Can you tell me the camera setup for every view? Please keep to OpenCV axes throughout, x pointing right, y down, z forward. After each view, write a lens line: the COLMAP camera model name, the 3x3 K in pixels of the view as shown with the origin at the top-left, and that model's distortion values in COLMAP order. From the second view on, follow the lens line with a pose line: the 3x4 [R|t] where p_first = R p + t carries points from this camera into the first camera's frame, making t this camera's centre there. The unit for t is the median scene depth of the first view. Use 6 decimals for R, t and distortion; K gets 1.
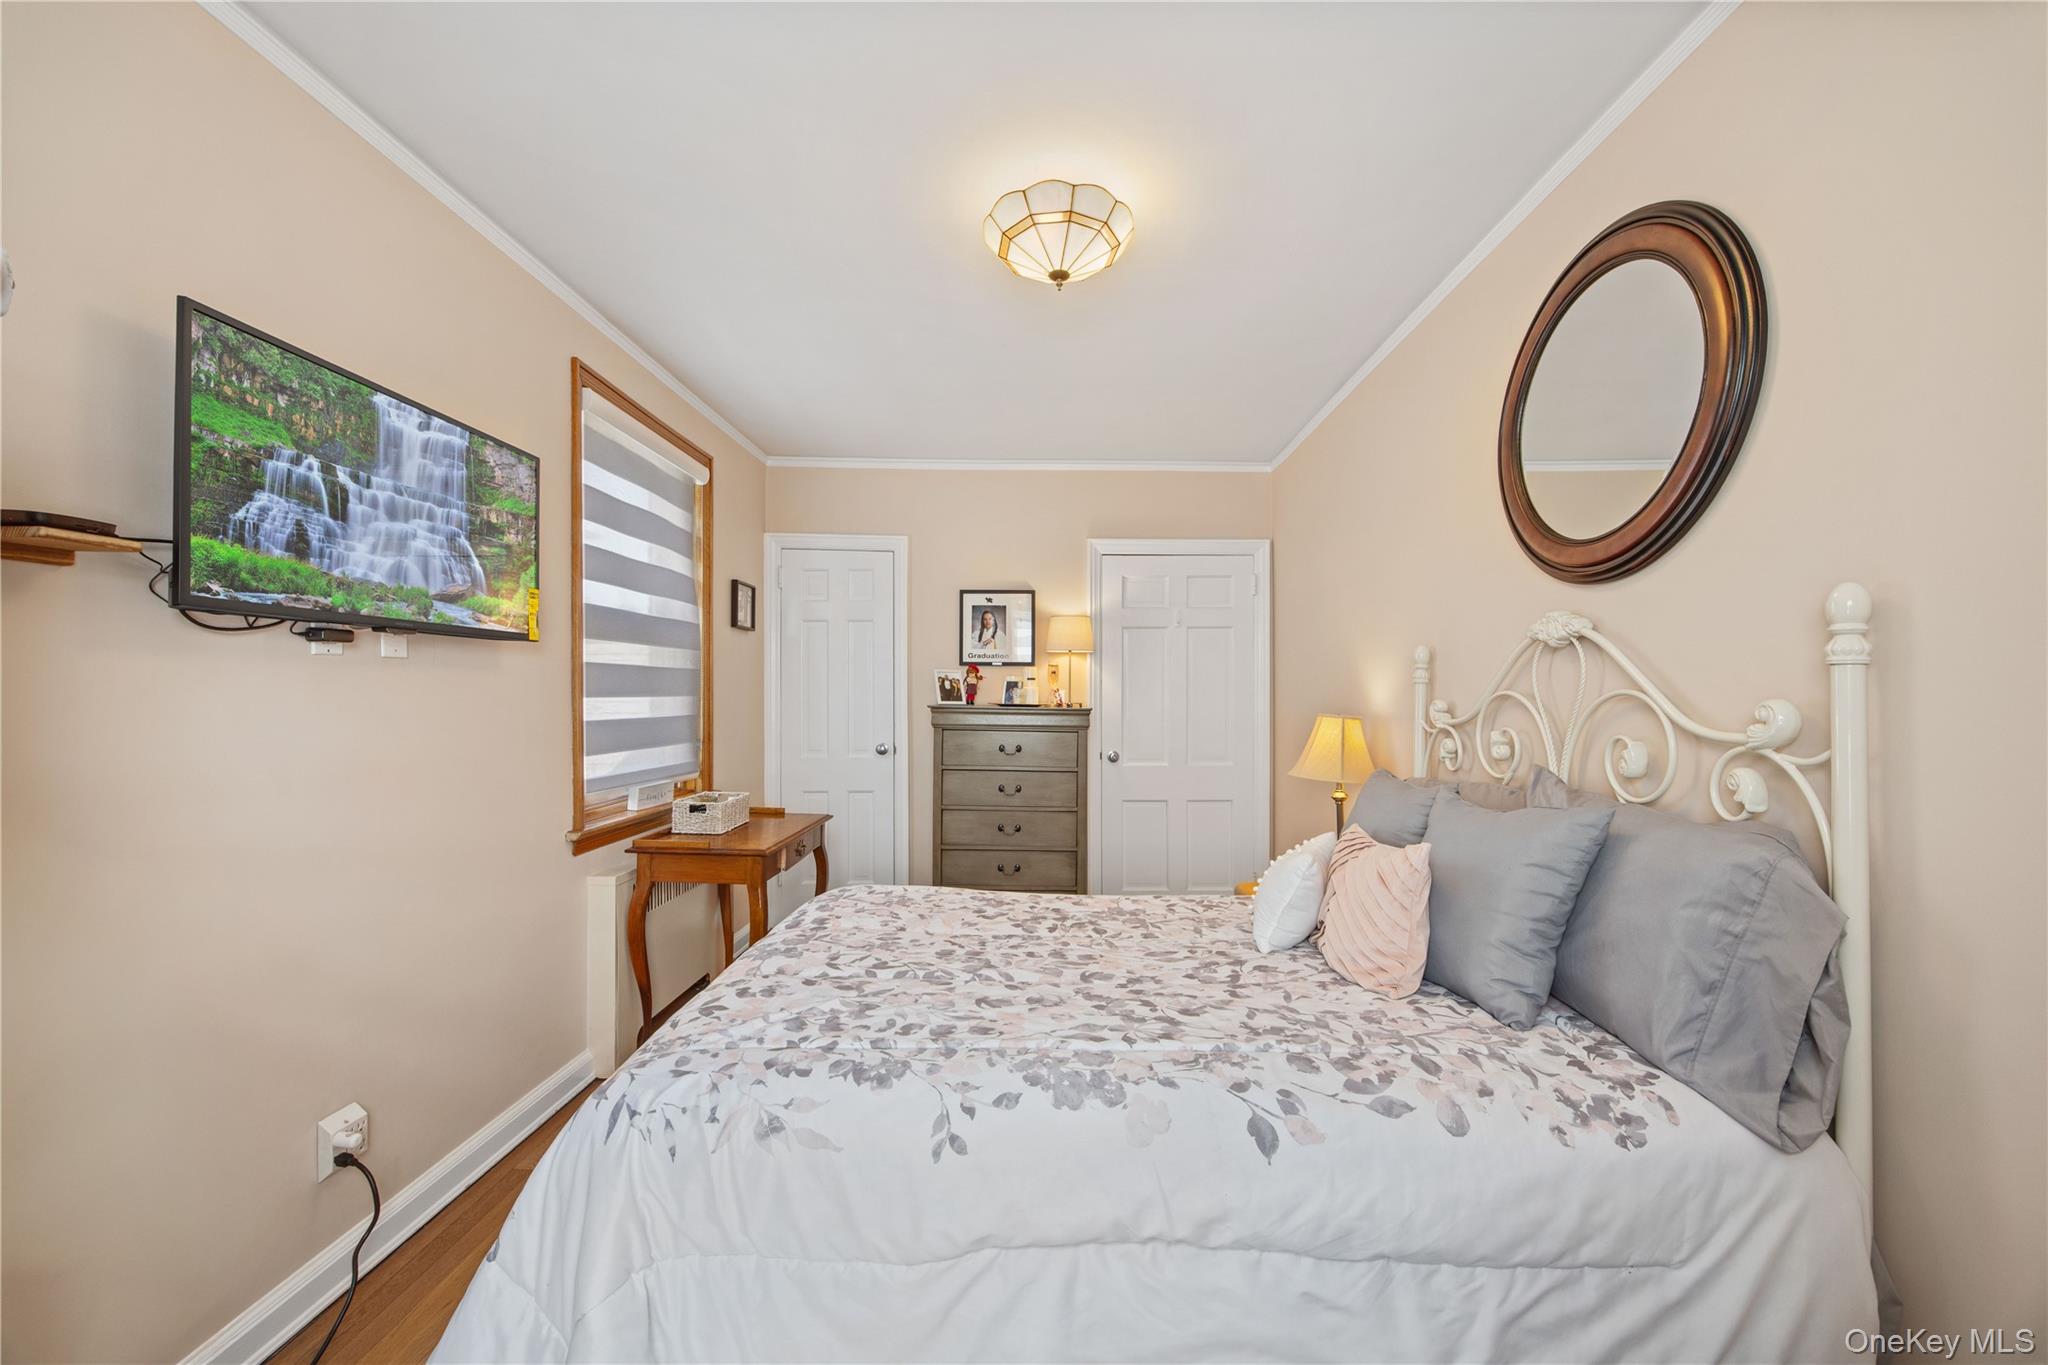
lens RADIAL K [[792.3, 0, 1017.4], [0, 792.3, 707.4], [0, 0, 1]] dist [-0.001392, -0.000092]
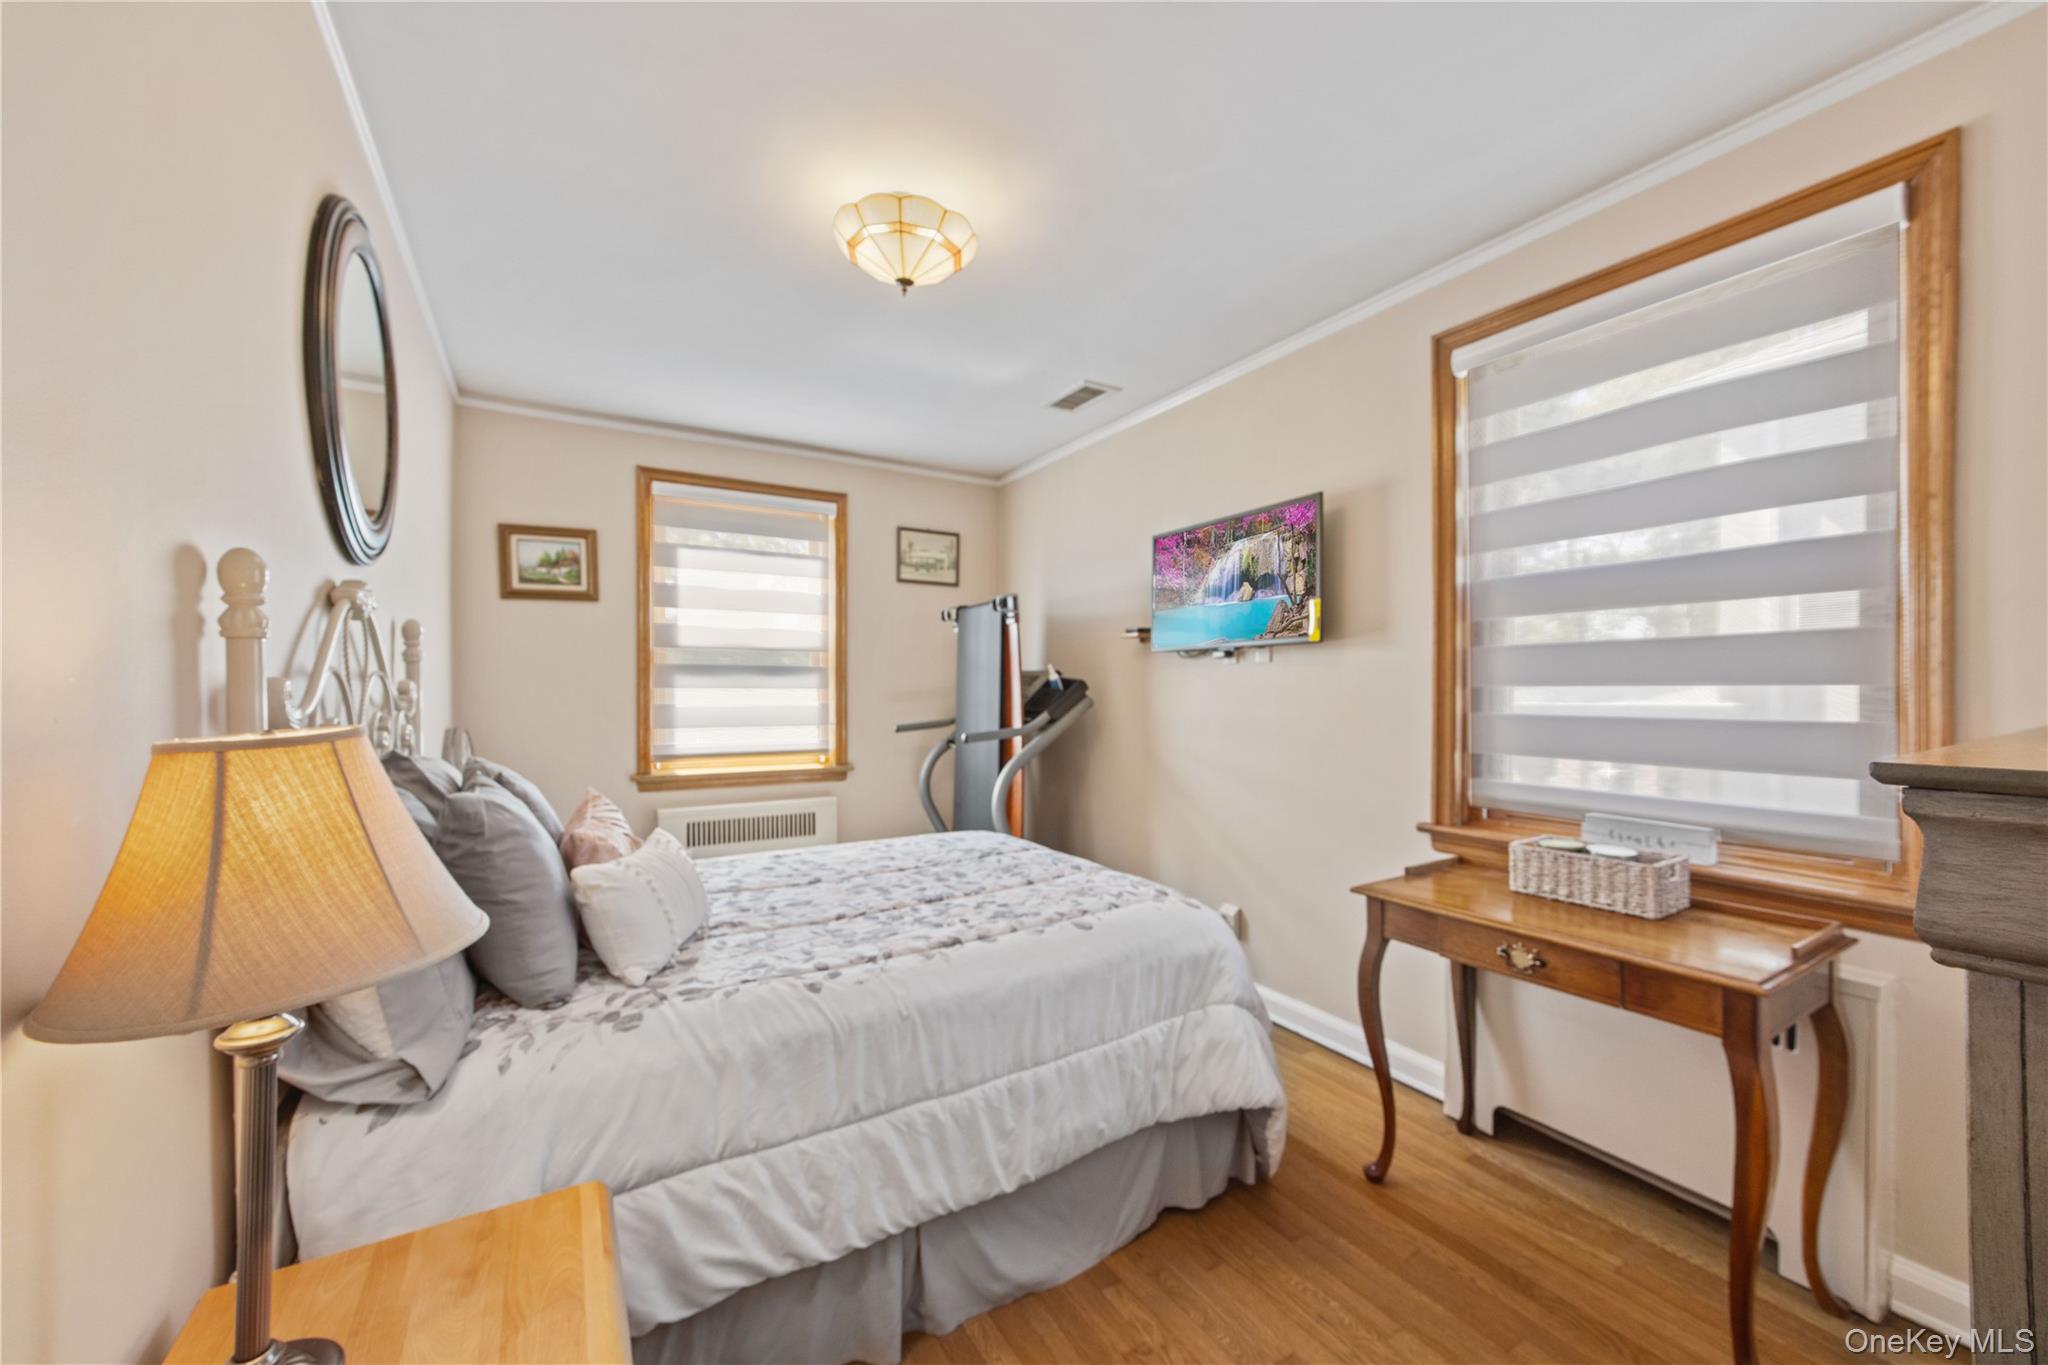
lens RADIAL K [[792.3, 0, 1017.4], [0, 792.3, 707.4], [0, 0, 1]] dist [-0.001392, -0.000092]
pose [[-0.855776, 0.005601, -0.517316, 0.476552], [0.001359, 0.999962, 0.008579, 0.016458], [0.517344, 0.006639, -0.855752, 2.029926]]
